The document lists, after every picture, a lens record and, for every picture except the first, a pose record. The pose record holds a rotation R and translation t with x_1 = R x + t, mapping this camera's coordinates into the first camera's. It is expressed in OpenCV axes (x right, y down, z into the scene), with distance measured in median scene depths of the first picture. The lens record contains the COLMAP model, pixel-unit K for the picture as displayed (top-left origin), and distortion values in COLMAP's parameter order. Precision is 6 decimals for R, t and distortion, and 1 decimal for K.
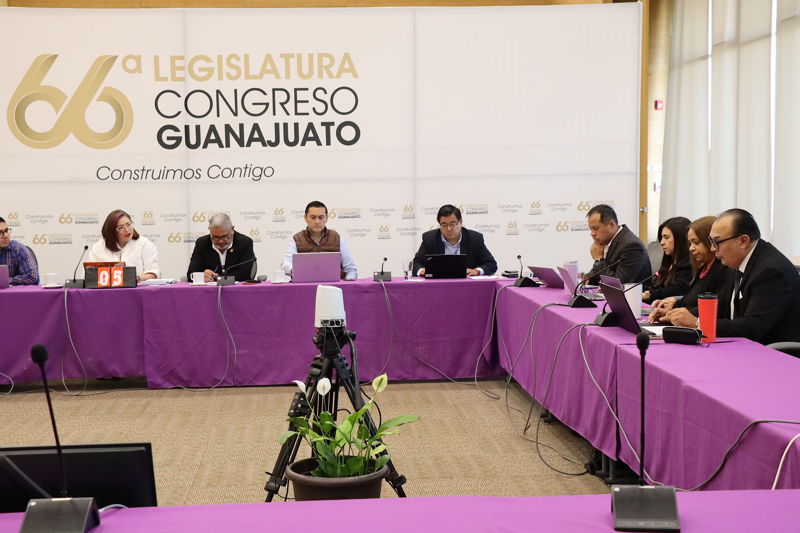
lens RADIAL K [[1205.2, 0, 400.0], [0, 1205.2, 266.5], [0, 0, 1]] dist [0.042941, 0.473608]
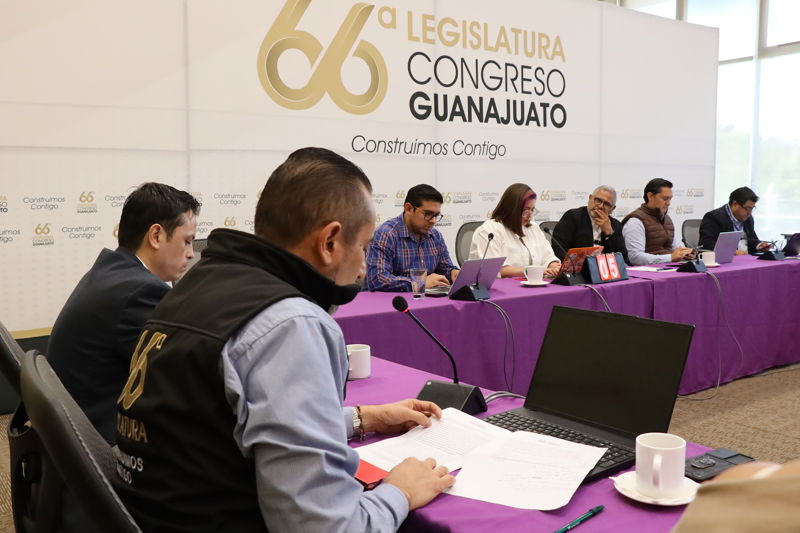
lens RADIAL K [[764.8, 0, 400.0], [0, 764.8, 266.5], [0, 0, 1]] dist [-0.142437, 0.220454]
pose [[0.839284, -0.040997, 0.542145, -0.504452], [0.027454, 0.999077, 0.033049, -0.009743], [-0.542999, -0.012853, 0.839635, 0.545579]]
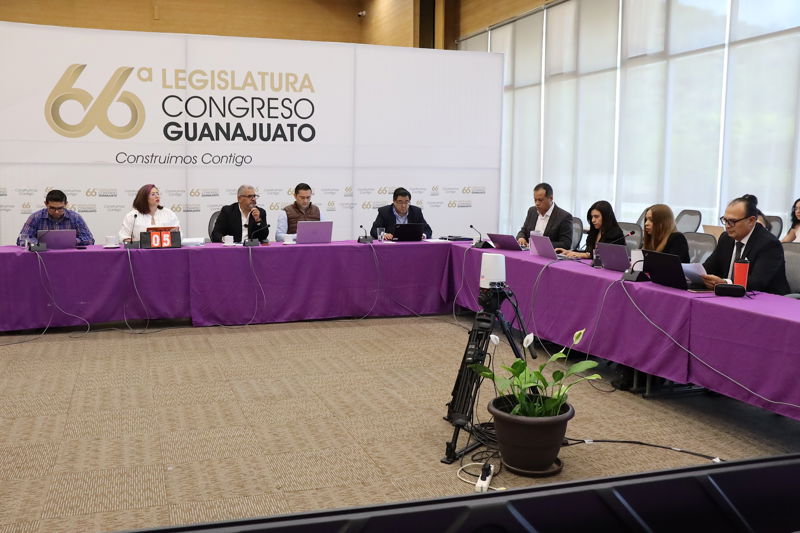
lens RADIAL K [[764.8, 0, 400.0], [0, 764.8, 266.5], [0, 0, 1]] dist [-0.142437, 0.220454]
pose [[0.964446, -0.004539, 0.264242, -0.169852], [-0.009090, 0.998691, 0.050331, -0.004131], [-0.264125, -0.050944, 0.963142, 0.140976]]
